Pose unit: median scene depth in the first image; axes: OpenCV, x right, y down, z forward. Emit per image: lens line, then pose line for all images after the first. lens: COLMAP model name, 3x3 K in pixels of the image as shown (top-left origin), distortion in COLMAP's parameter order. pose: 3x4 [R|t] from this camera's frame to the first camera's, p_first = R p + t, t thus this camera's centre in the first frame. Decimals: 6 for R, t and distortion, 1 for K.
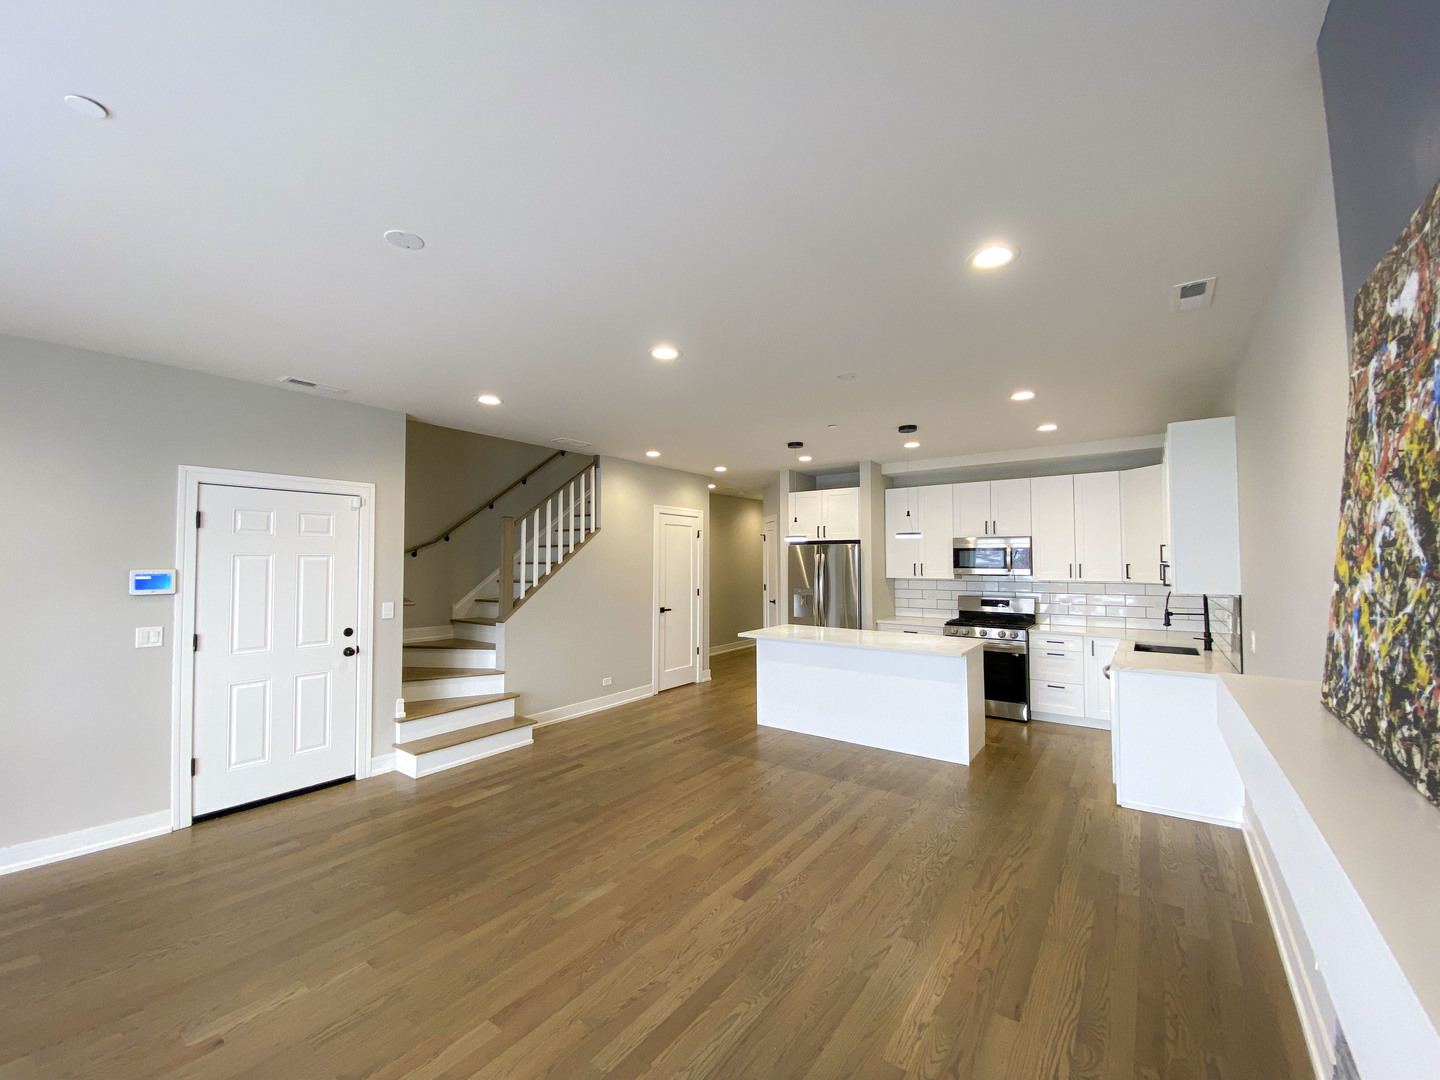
lens RADIAL K [[553.9, 0, 720.0], [0, 553.9, 540.0], [0, 0, 1]] dist [0.034155, -0.000035]
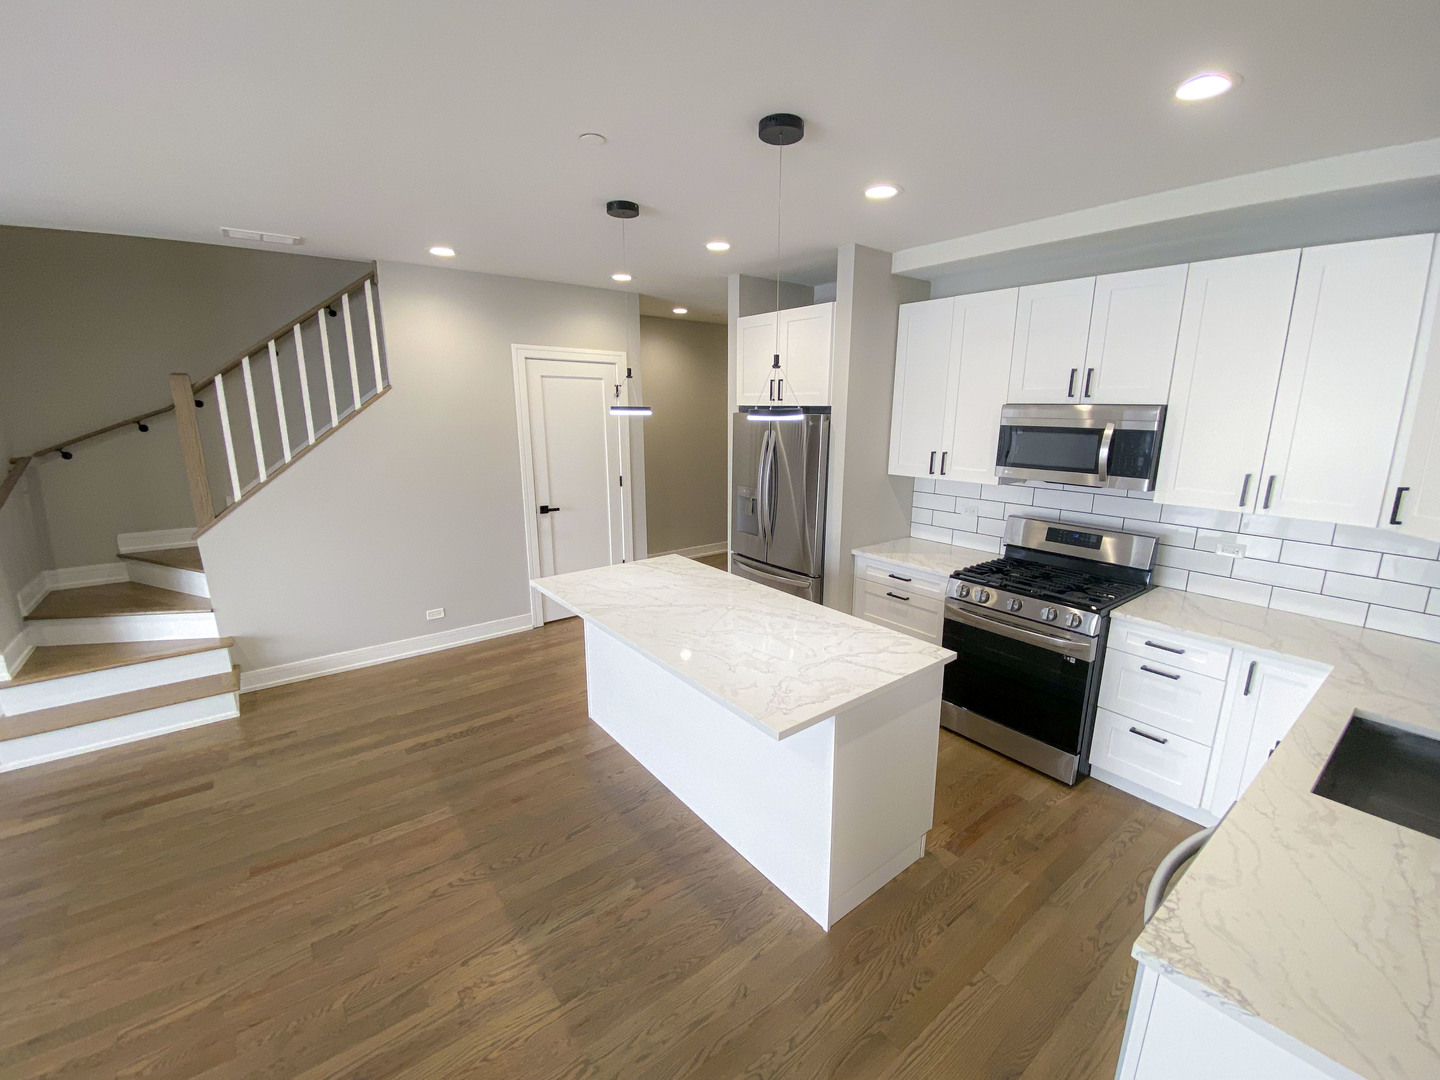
lens RADIAL K [[603.5, 0, 720.0], [0, 603.5, 540.0], [0, 0, 1]] dist [0.016512, -0.000228]
pose [[0.965291, 0.062963, -0.253473, 0.357525], [0.002137, 0.968571, 0.248730, -0.023716], [0.261168, -0.240638, 0.934818, 0.453259]]
